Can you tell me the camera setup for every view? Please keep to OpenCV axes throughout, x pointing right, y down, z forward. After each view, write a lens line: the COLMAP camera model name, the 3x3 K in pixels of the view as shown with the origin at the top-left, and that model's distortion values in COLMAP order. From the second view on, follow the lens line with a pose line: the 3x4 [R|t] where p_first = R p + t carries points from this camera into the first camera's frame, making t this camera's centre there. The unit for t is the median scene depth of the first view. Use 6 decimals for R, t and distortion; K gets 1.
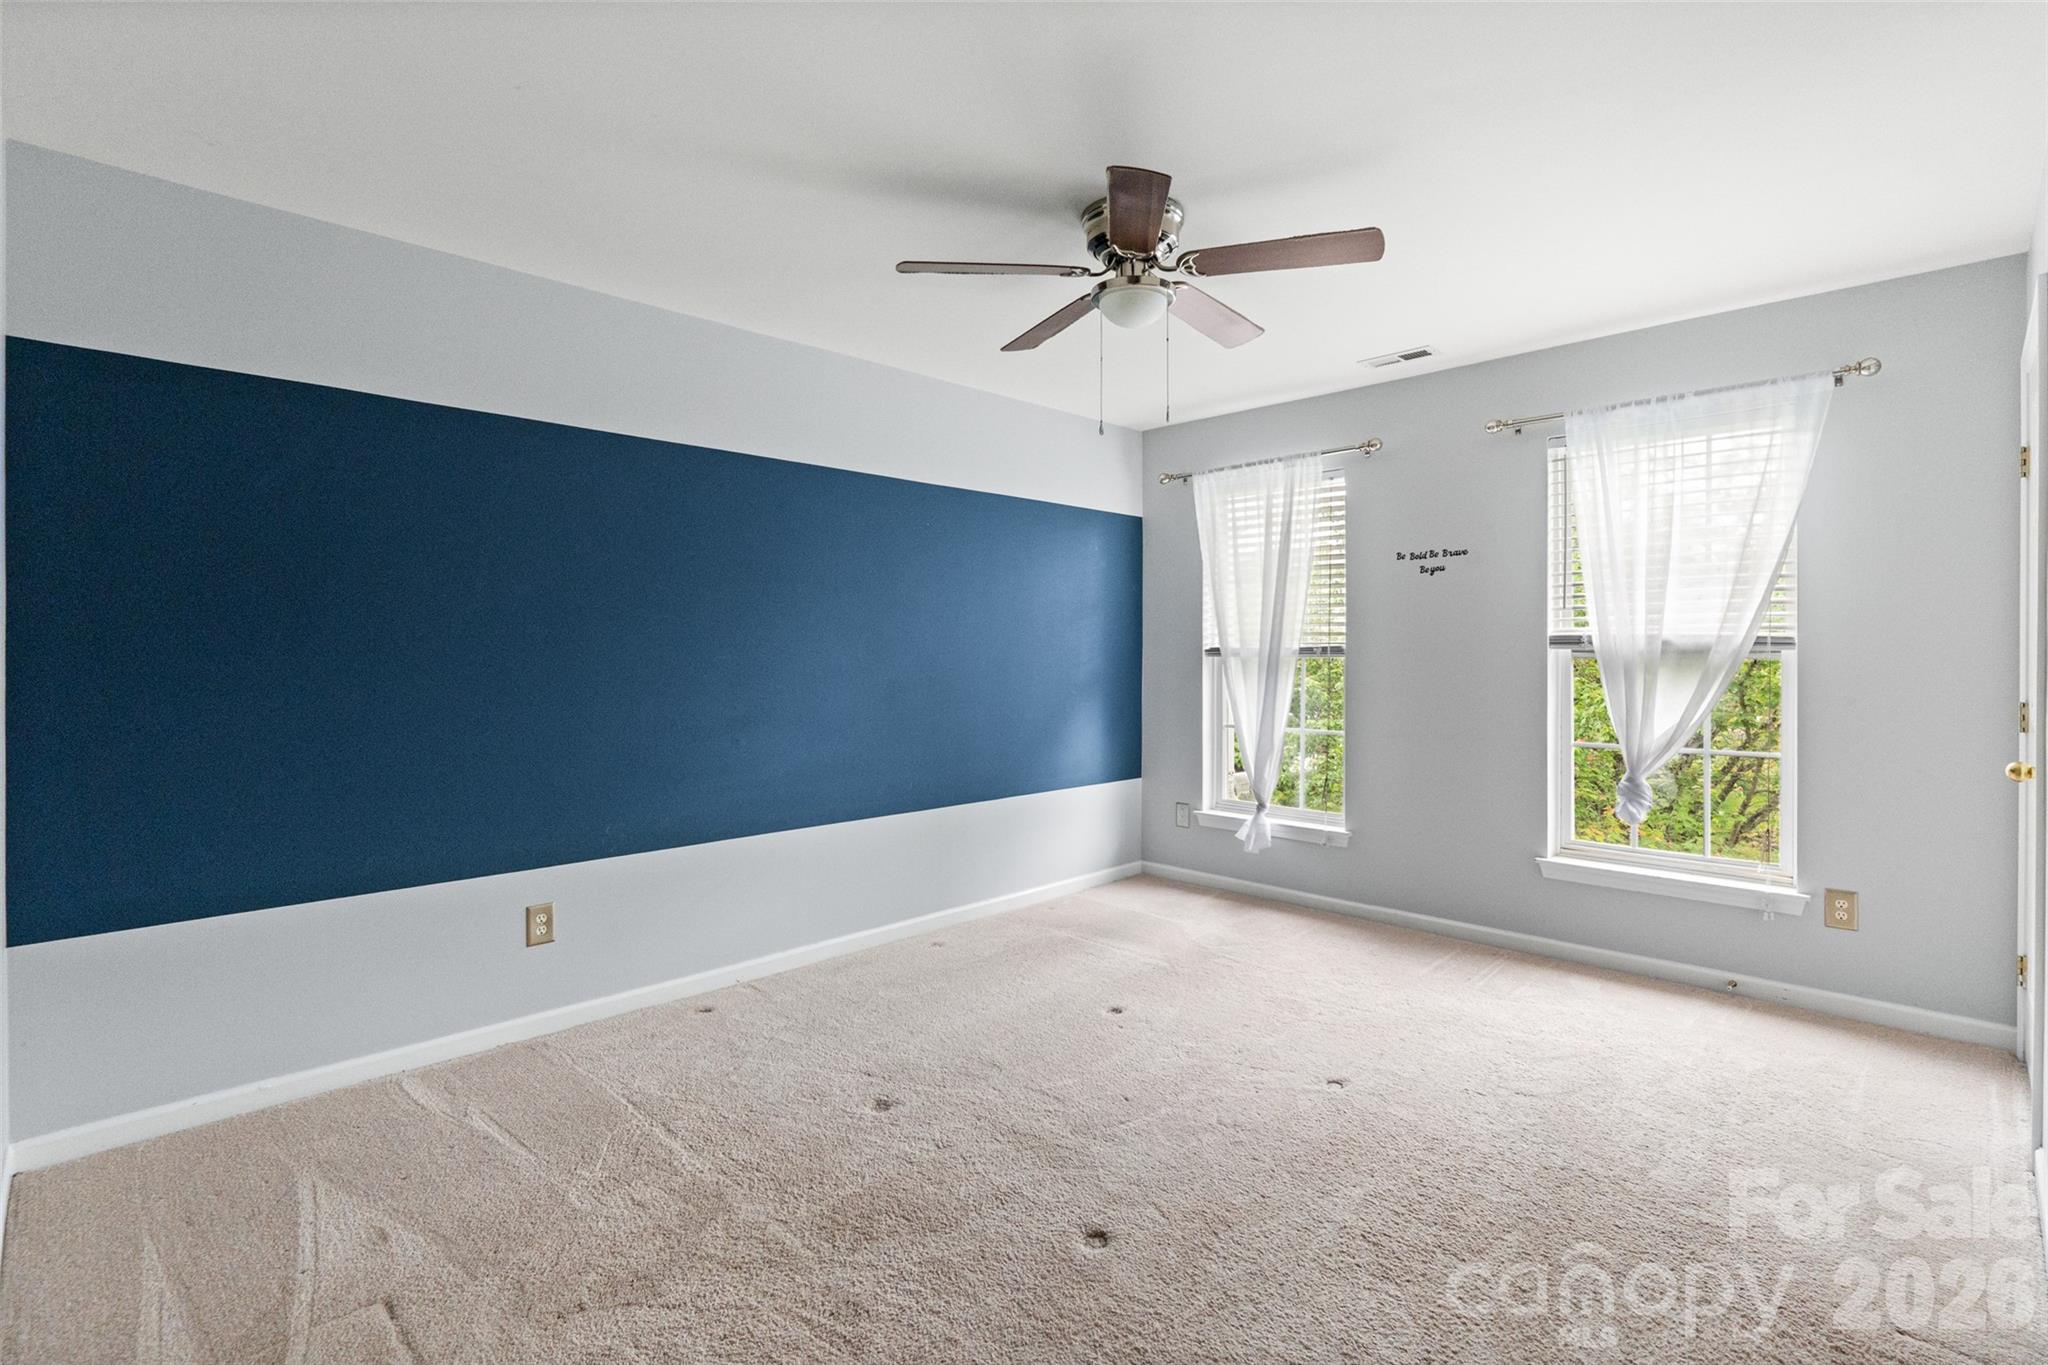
lens RADIAL K [[953.6, 0, 1022.3], [0, 953.6, 644.7], [0, 0, 1]] dist [-0.001277, -0.000333]
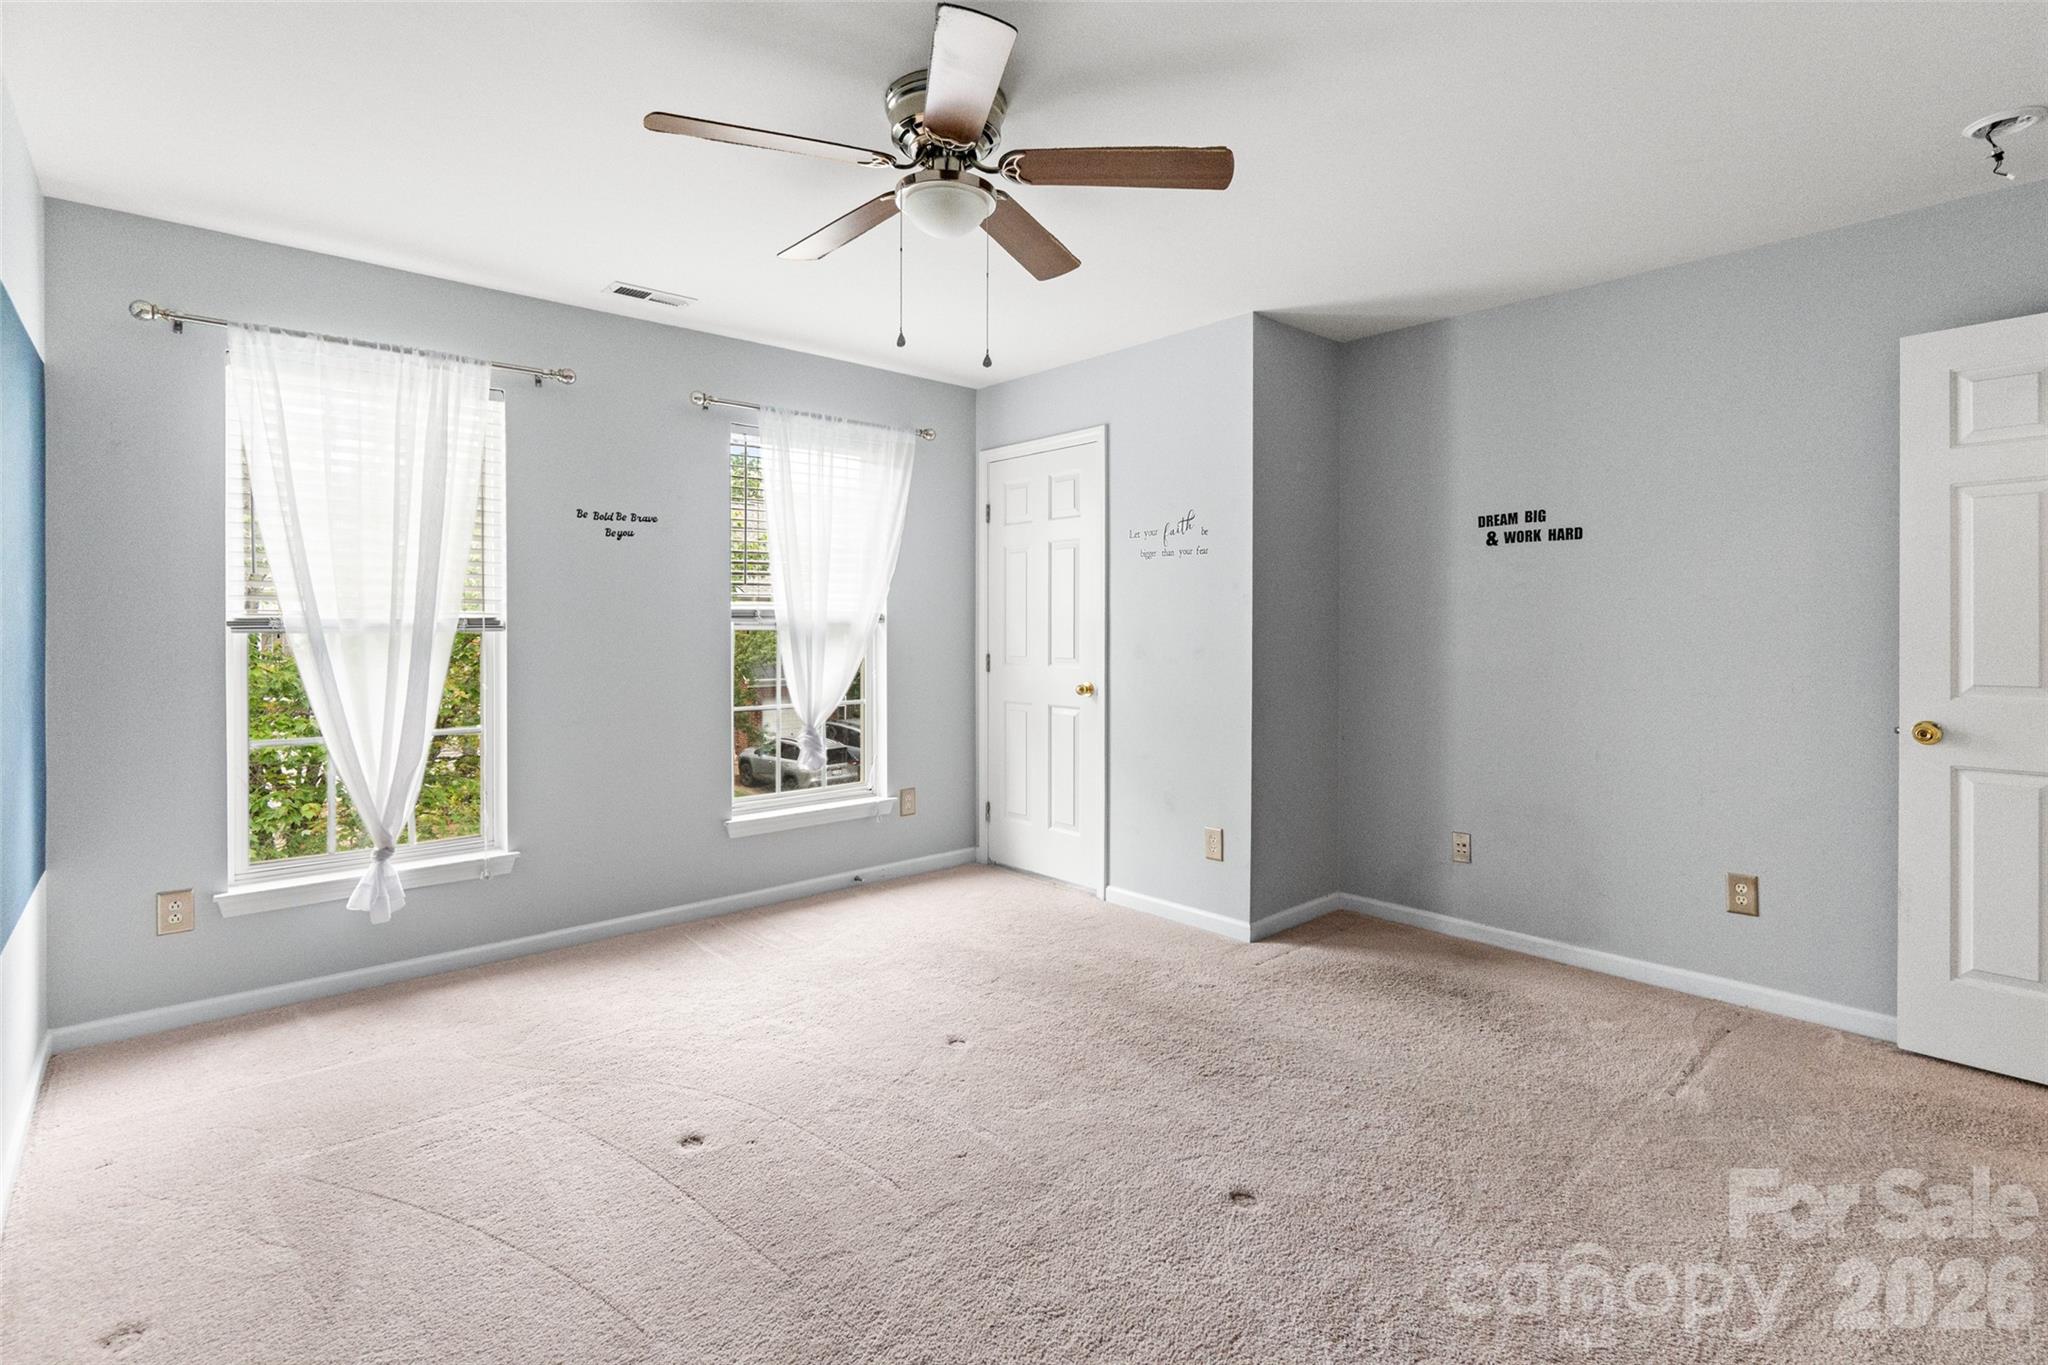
lens RADIAL K [[948.8, 0, 1017.7], [0, 948.8, 631.4], [0, 0, 1]] dist [-0.000001, -0.000278]
pose [[0.083241, 0.002584, 0.996526, -0.433617], [0.002877, 0.999992, -0.002834, 0.017364], [-0.996525, 0.003103, 0.083232, 0.548080]]
